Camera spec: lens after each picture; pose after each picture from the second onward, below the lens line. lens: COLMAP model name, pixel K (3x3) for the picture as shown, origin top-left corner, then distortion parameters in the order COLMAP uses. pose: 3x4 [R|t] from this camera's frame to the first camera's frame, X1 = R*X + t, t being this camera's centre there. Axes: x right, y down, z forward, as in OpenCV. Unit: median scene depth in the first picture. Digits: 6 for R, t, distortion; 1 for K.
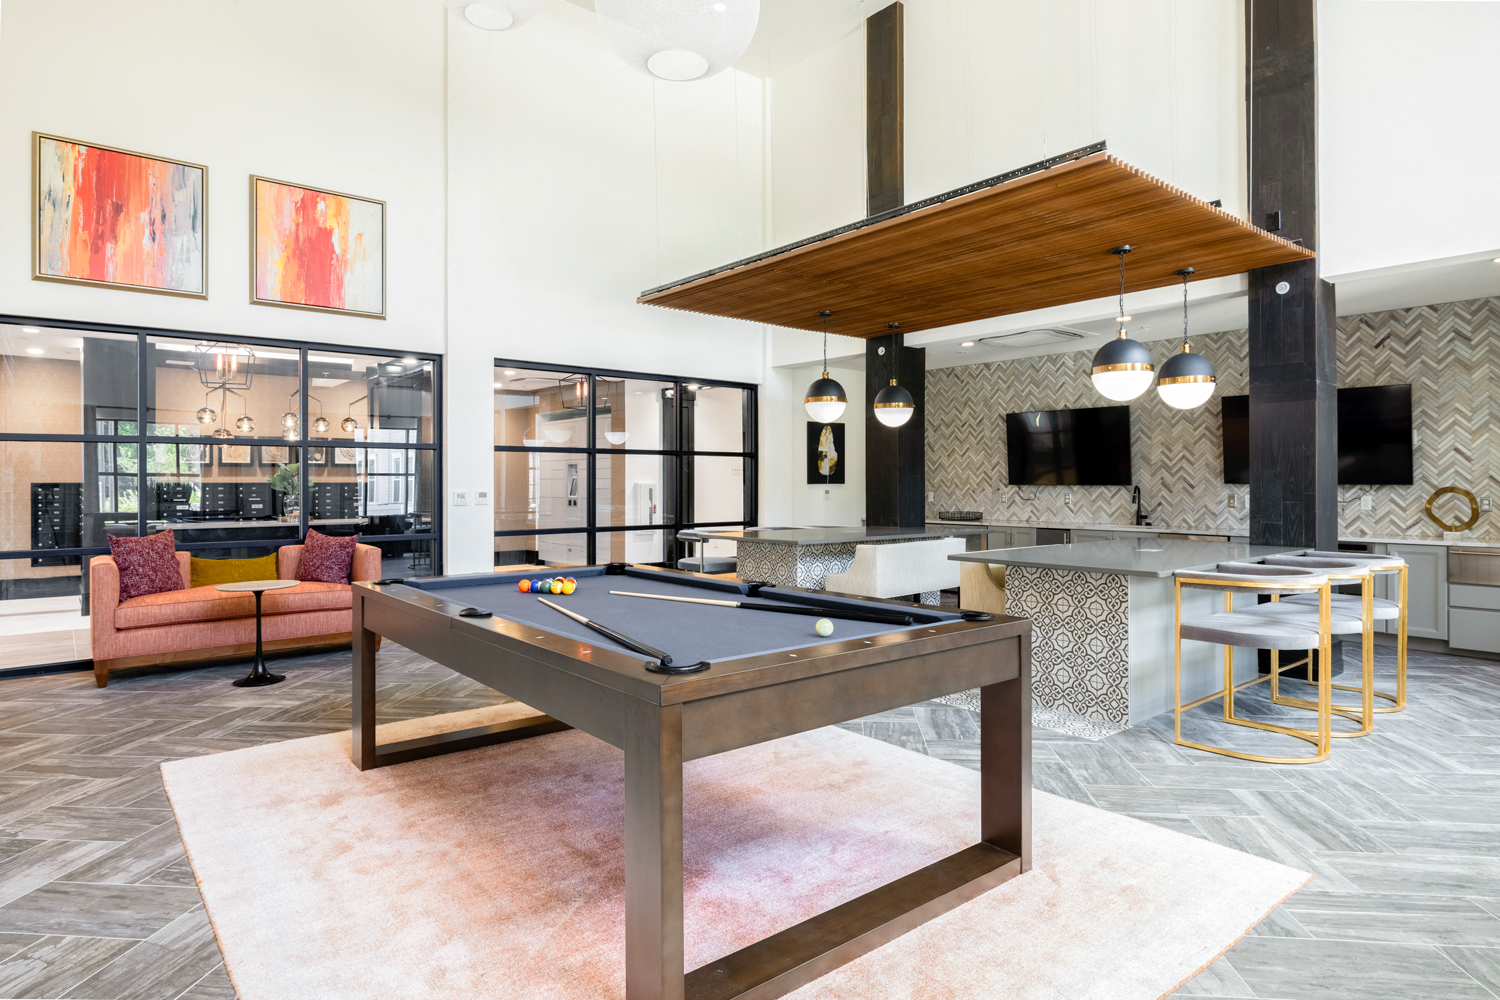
lens RADIAL K [[856.9, 0, 749.6], [0, 856.9, 488.6], [0, 0, 1]] dist [0.006129, -0.001706]
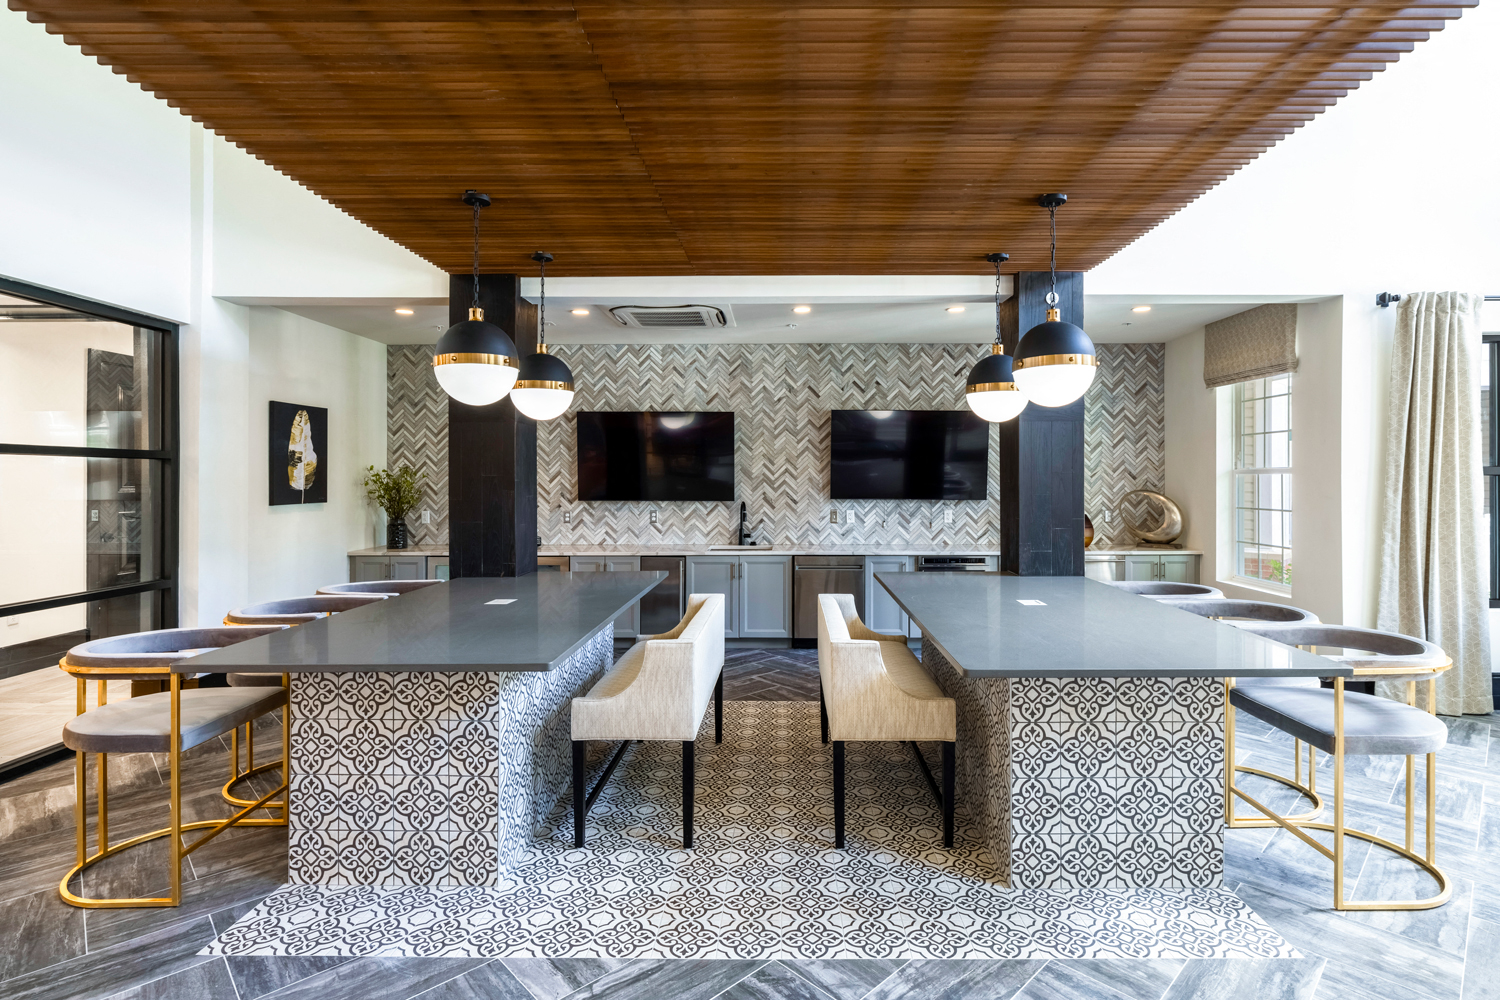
lens RADIAL K [[718.4, 0, 750.4], [0, 718.4, 482.6], [0, 0, 1]] dist [-0.001891, -0.000113]
pose [[0.634498, -0.006301, 0.772899, -0.133286], [0.005009, 0.999979, 0.004040, -0.027602], [-0.772908, 0.001308, 0.634517, 0.538992]]
